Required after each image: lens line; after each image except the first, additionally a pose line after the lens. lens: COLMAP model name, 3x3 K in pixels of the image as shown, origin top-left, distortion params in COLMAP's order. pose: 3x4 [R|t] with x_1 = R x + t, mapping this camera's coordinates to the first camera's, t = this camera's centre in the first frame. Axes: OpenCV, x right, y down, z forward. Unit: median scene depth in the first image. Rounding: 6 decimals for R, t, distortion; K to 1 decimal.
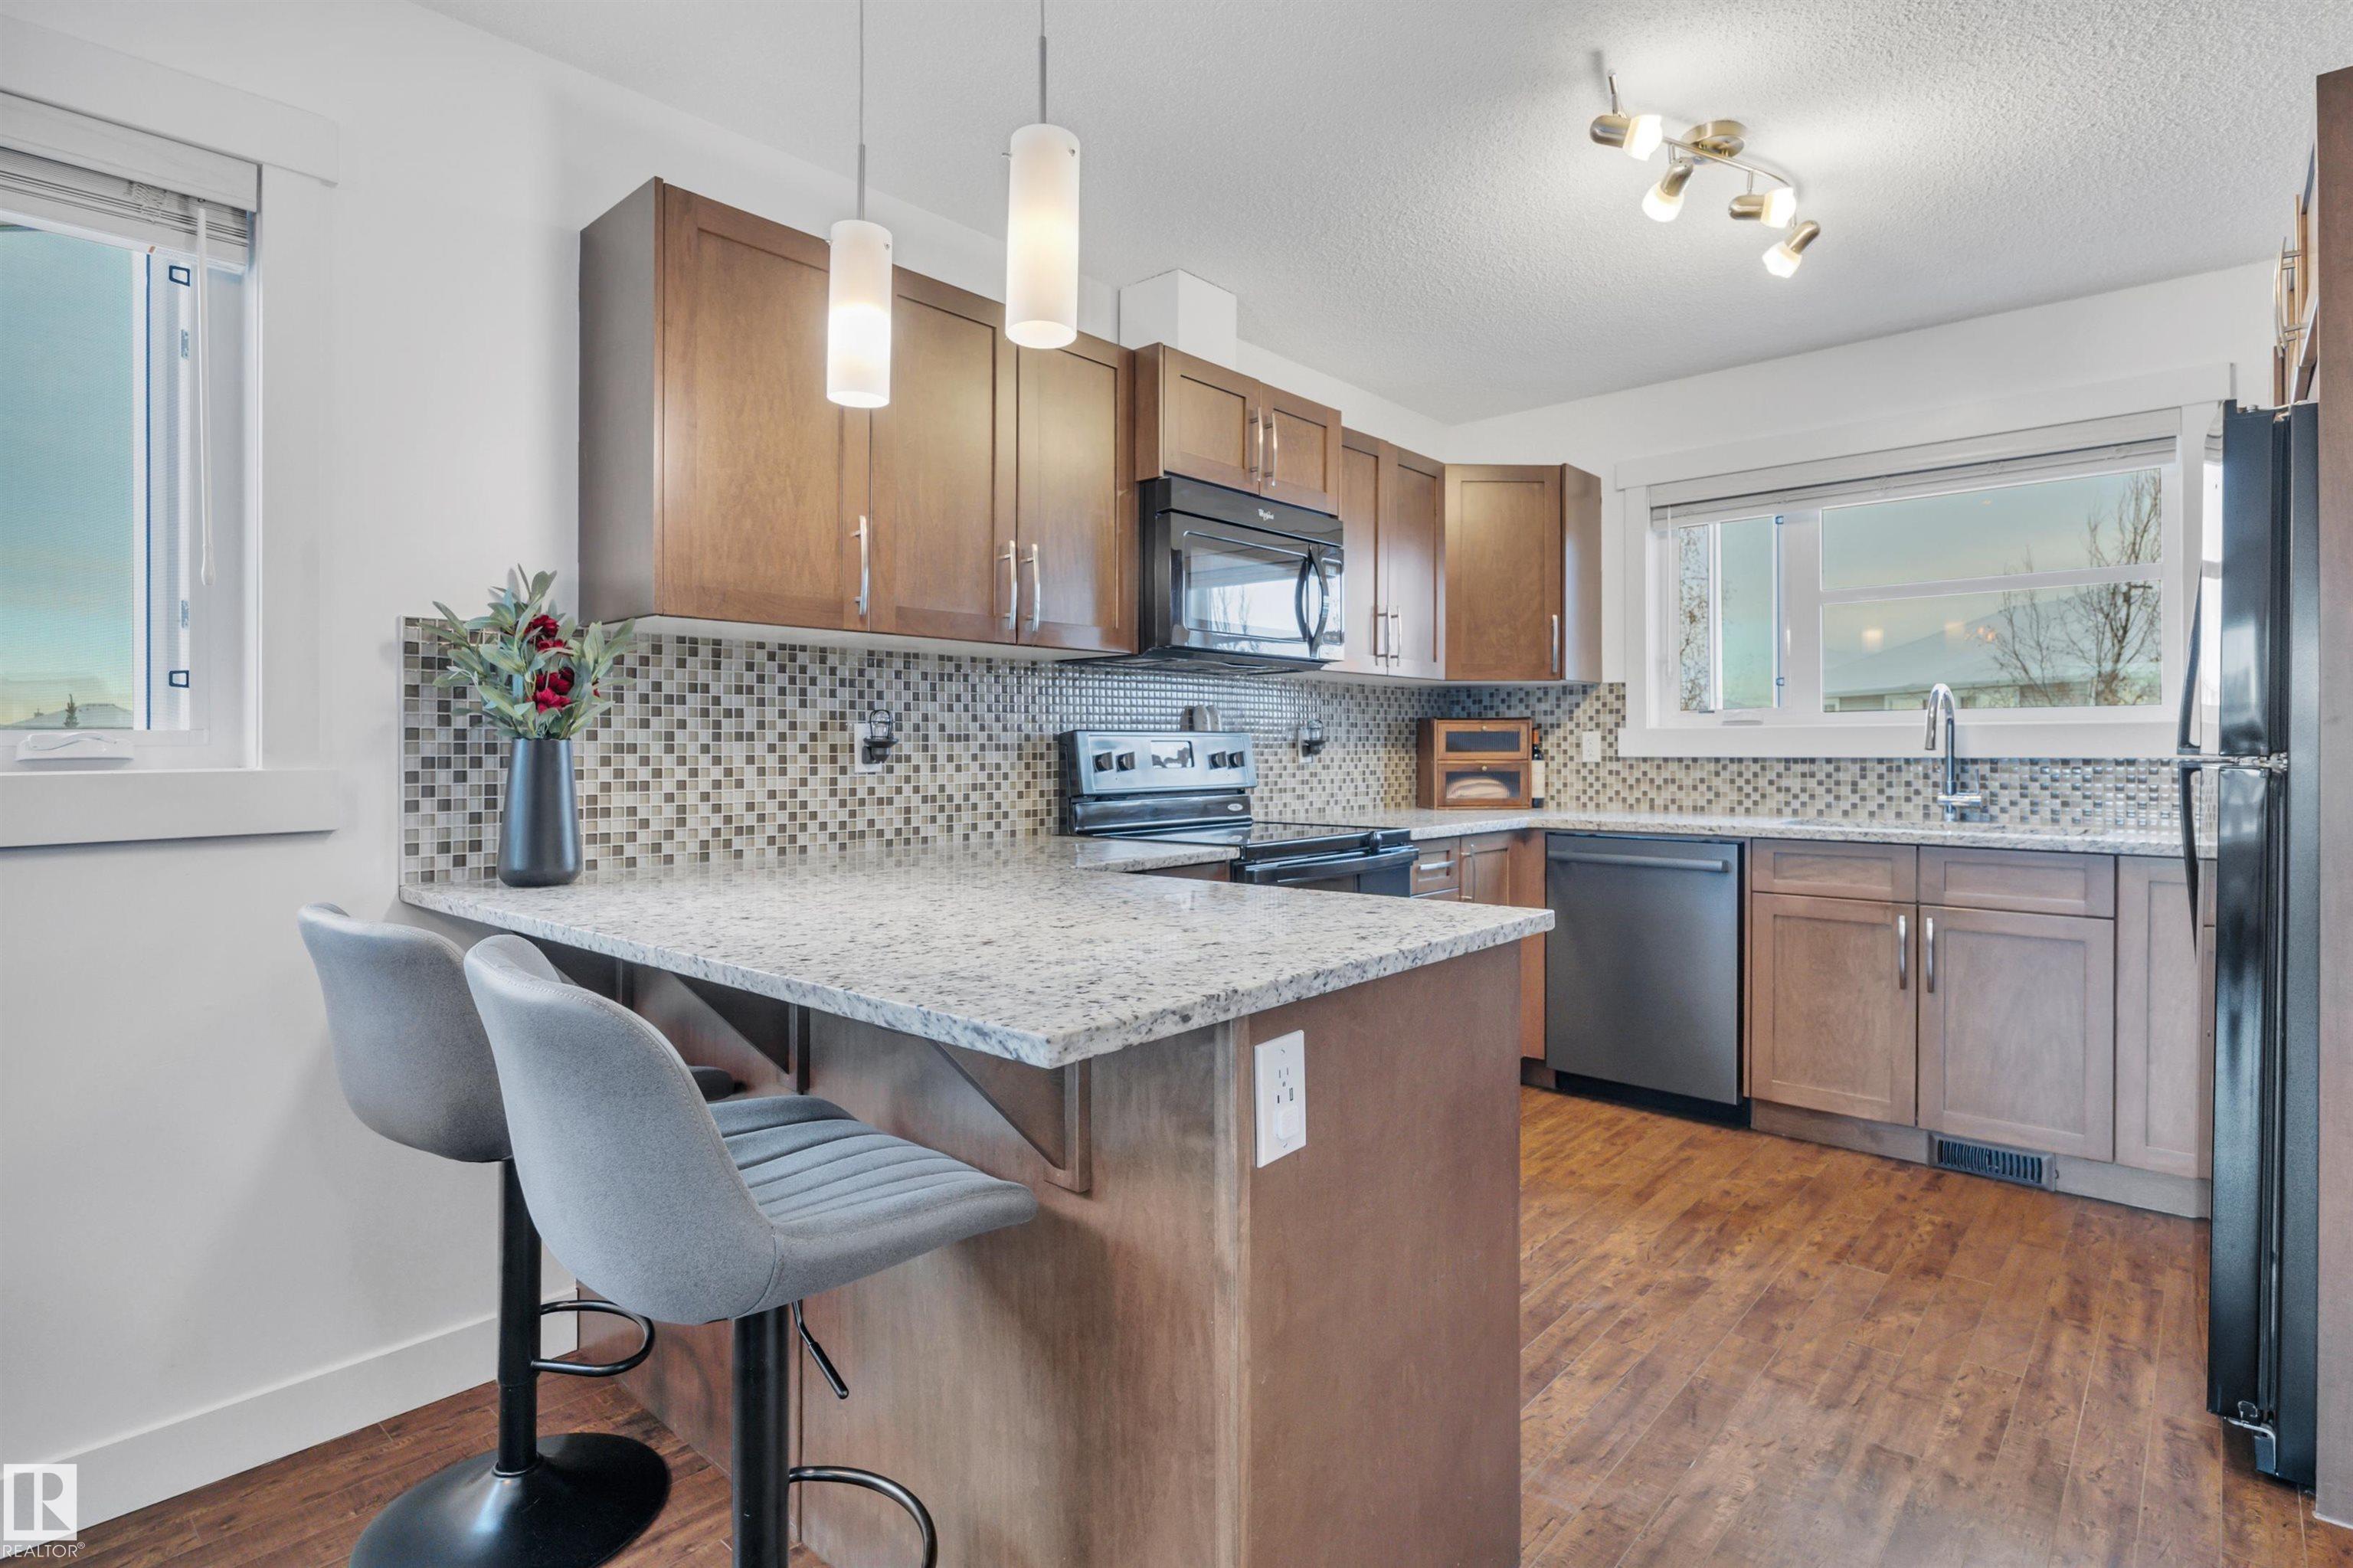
lens RADIAL K [[1203.7, 0, 1174.2], [0, 1203.7, 754.6], [0, 0, 1]] dist [-0.005189, 0.002754]
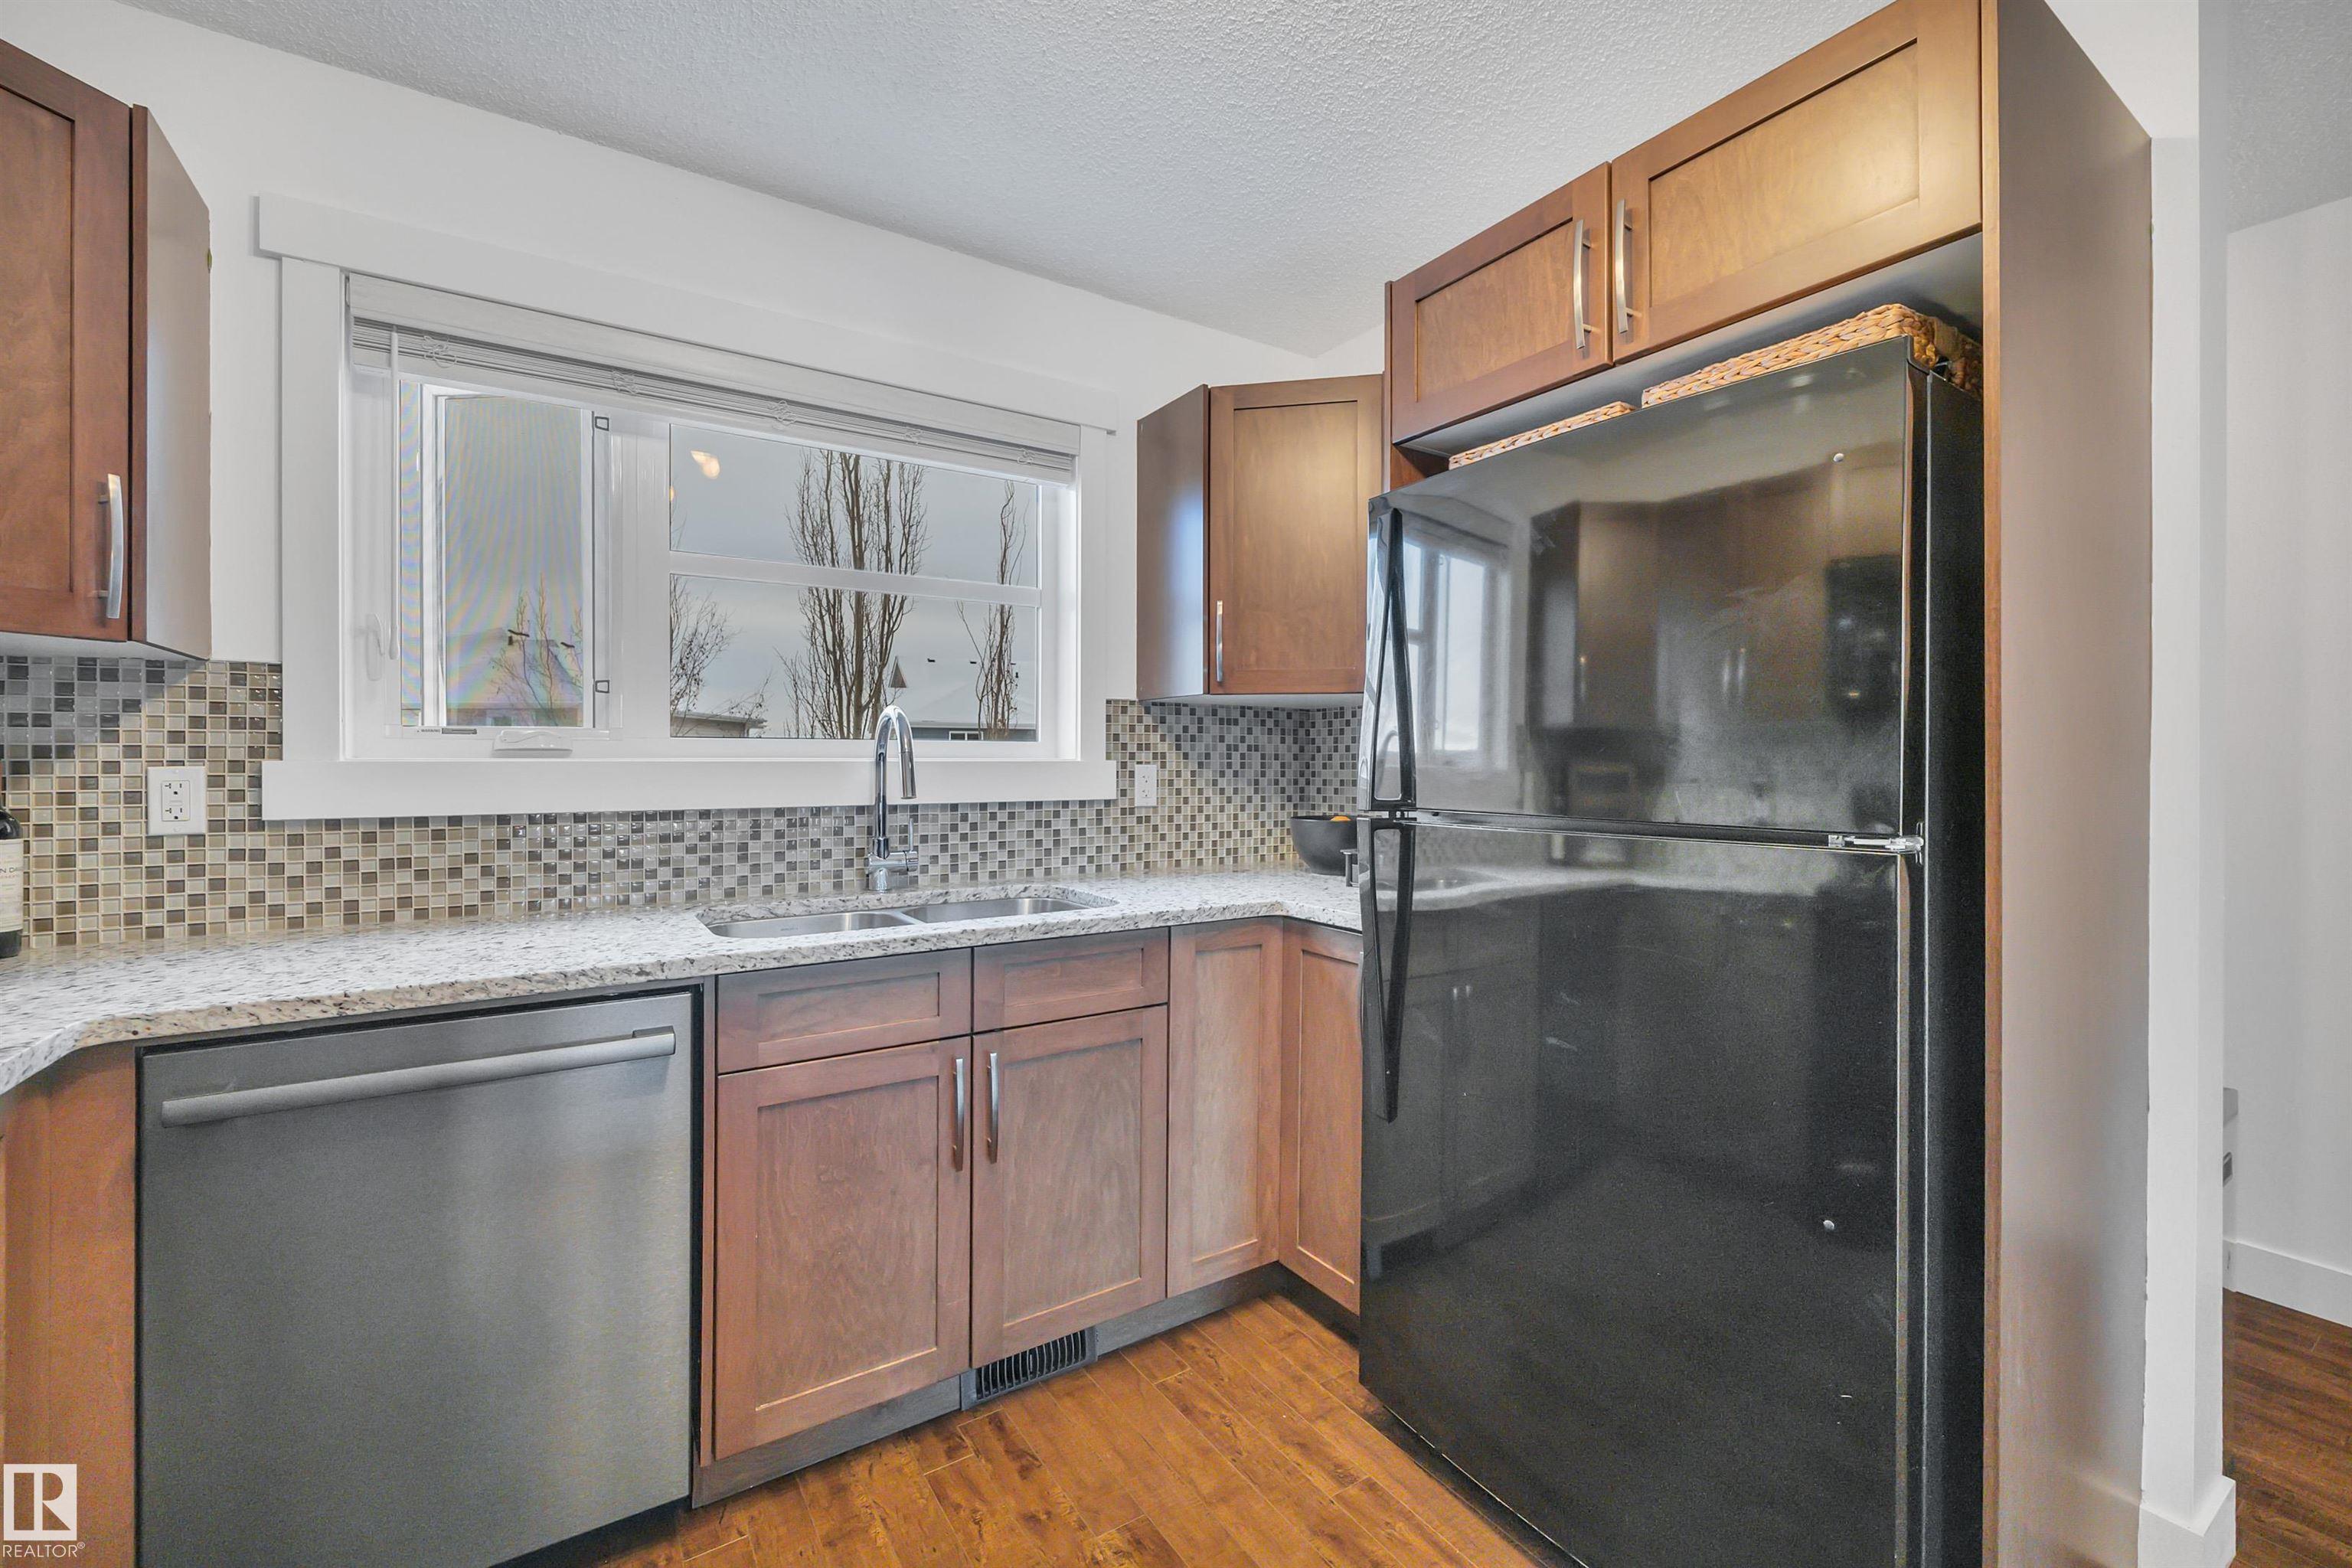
lens RADIAL K [[983.3, 0, 1184.8], [0, 983.3, 764.1], [0, 0, 1]] dist [0.001076, 0.000167]
pose [[0.259024, -0.000290, 0.965871, 0.130745], [0.005314, 0.999985, -0.001125, -0.025660], [-0.965856, 0.005424, 0.259022, 0.793116]]
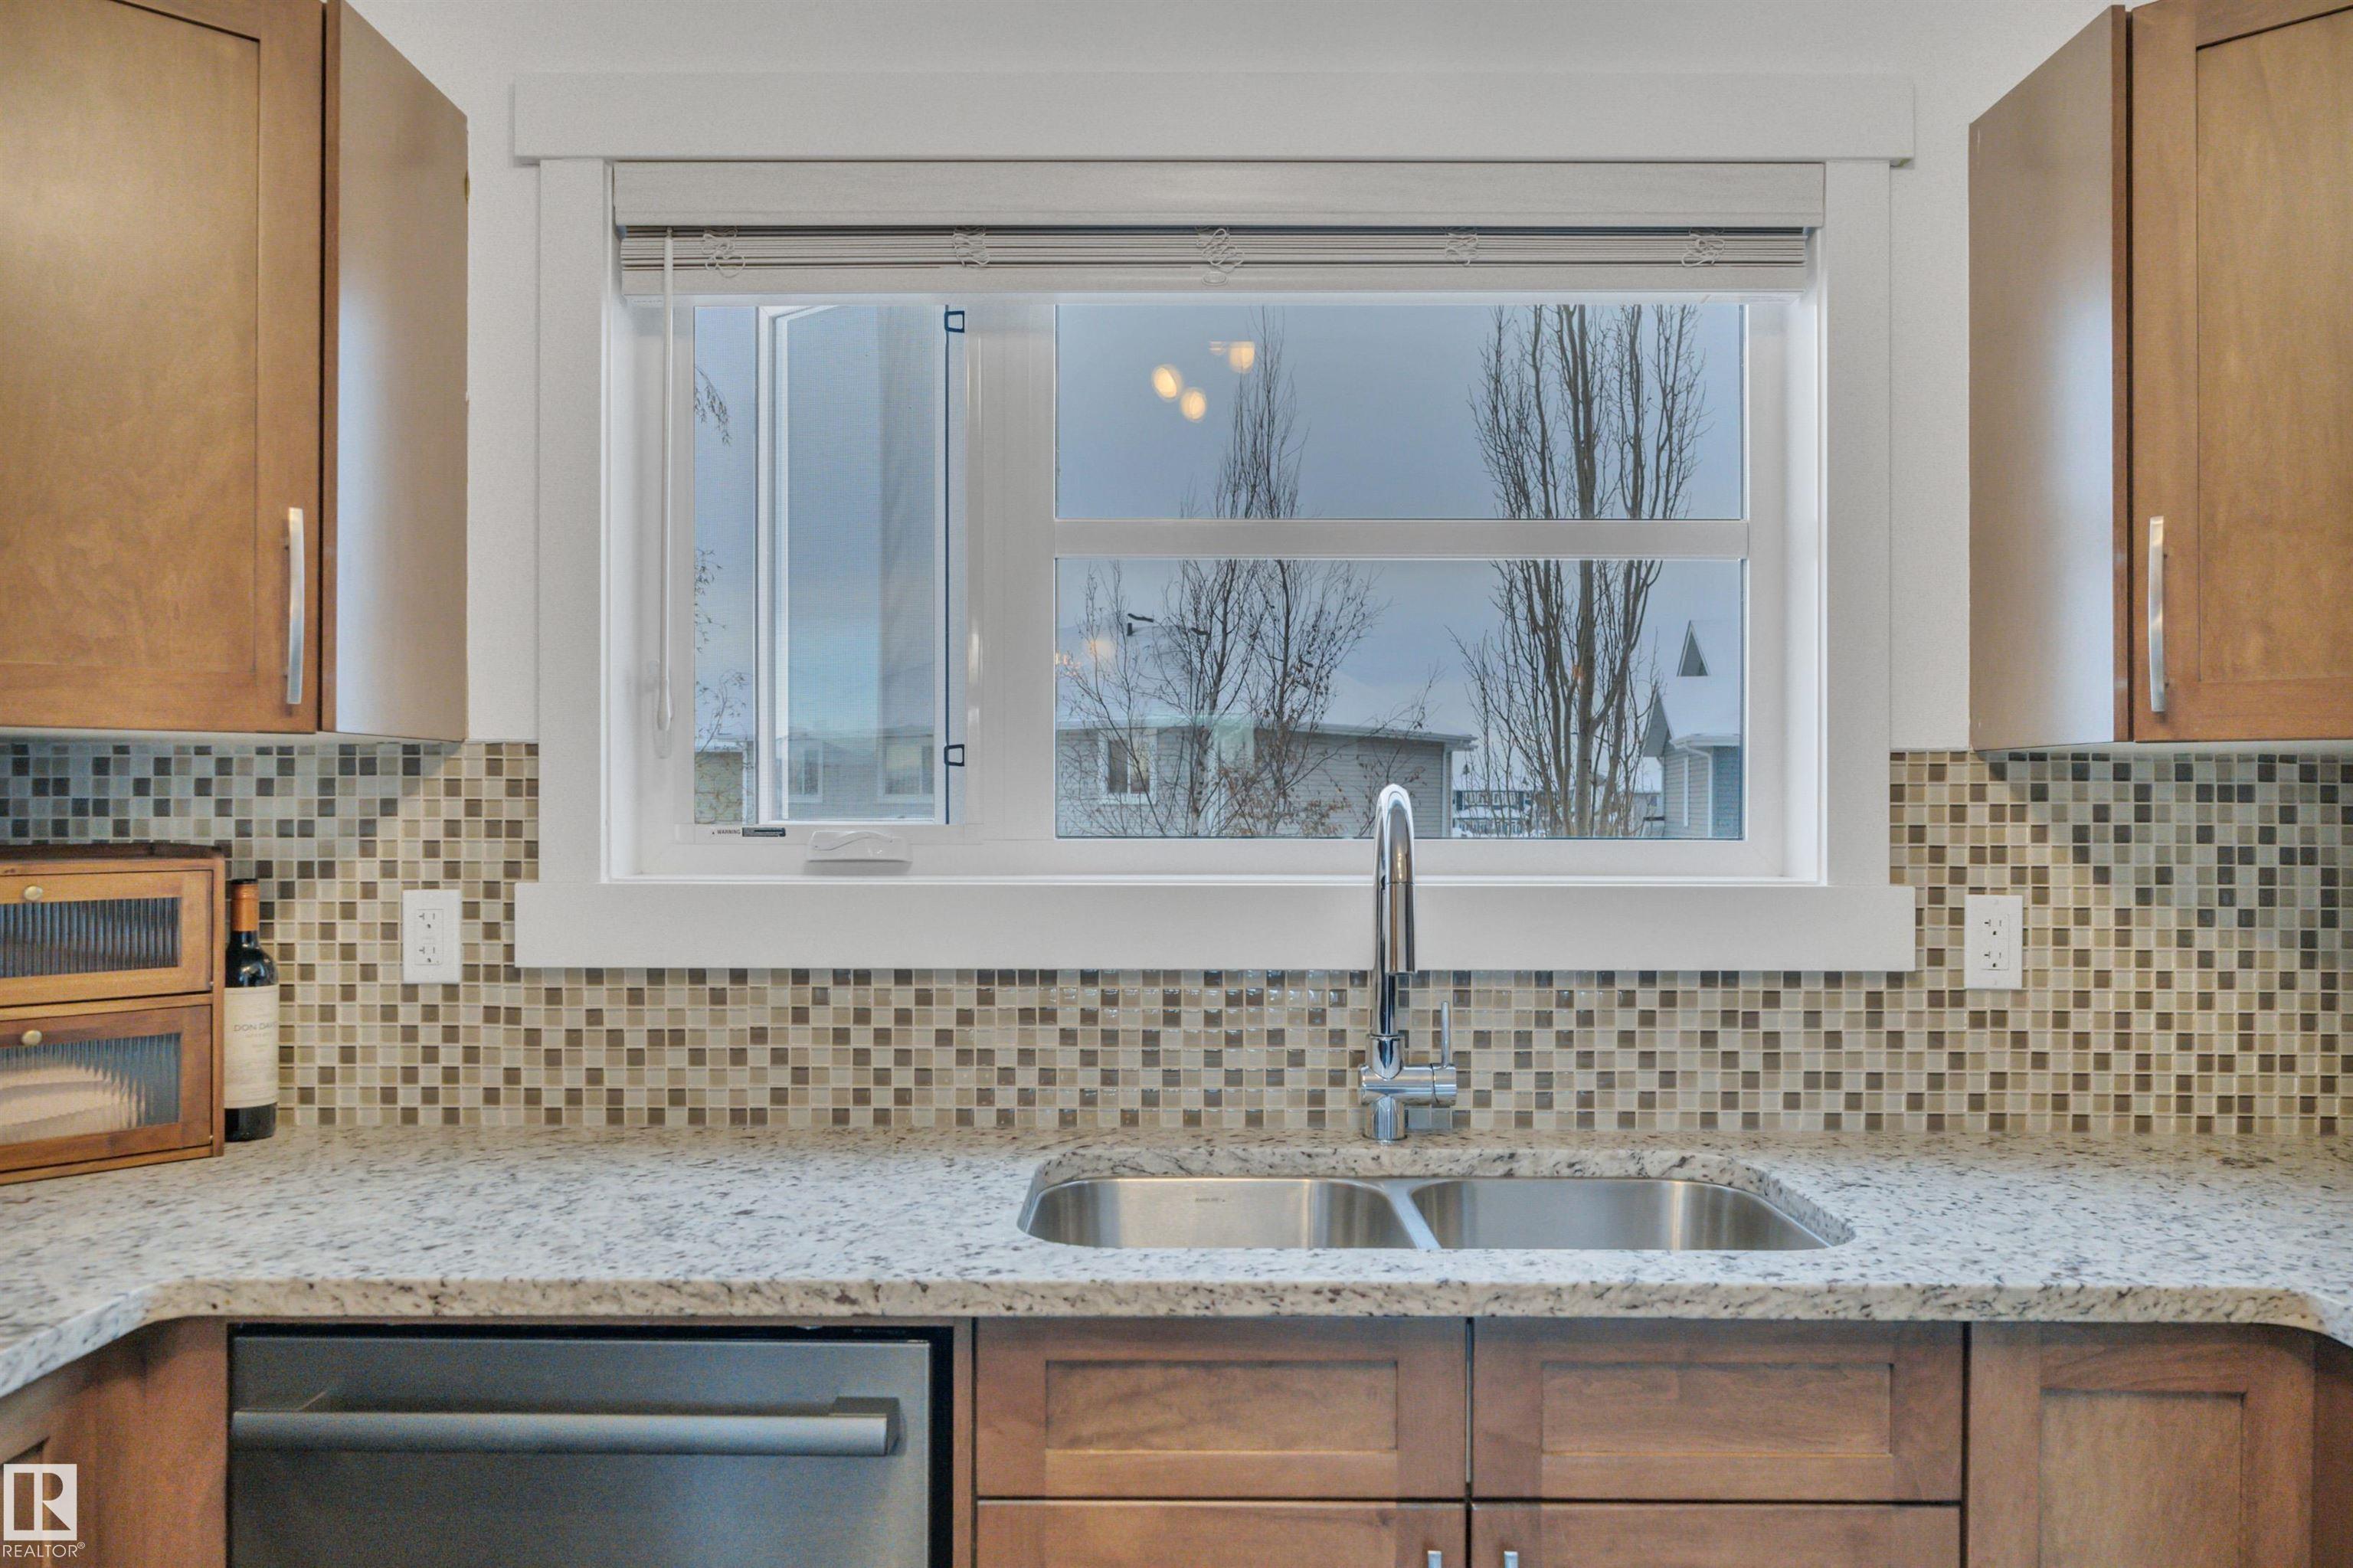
lens RADIAL K [[1706.3, 0, 1176.5], [0, 1706.3, 784.9], [0, 0, 1]] dist [0.000486, -0.003029]
pose [[0.751353, 0.009322, 0.659835, 0.282594], [-0.000802, 0.999912, -0.013212, -0.060599], [-0.659900, 0.009398, 0.751294, 0.760253]]
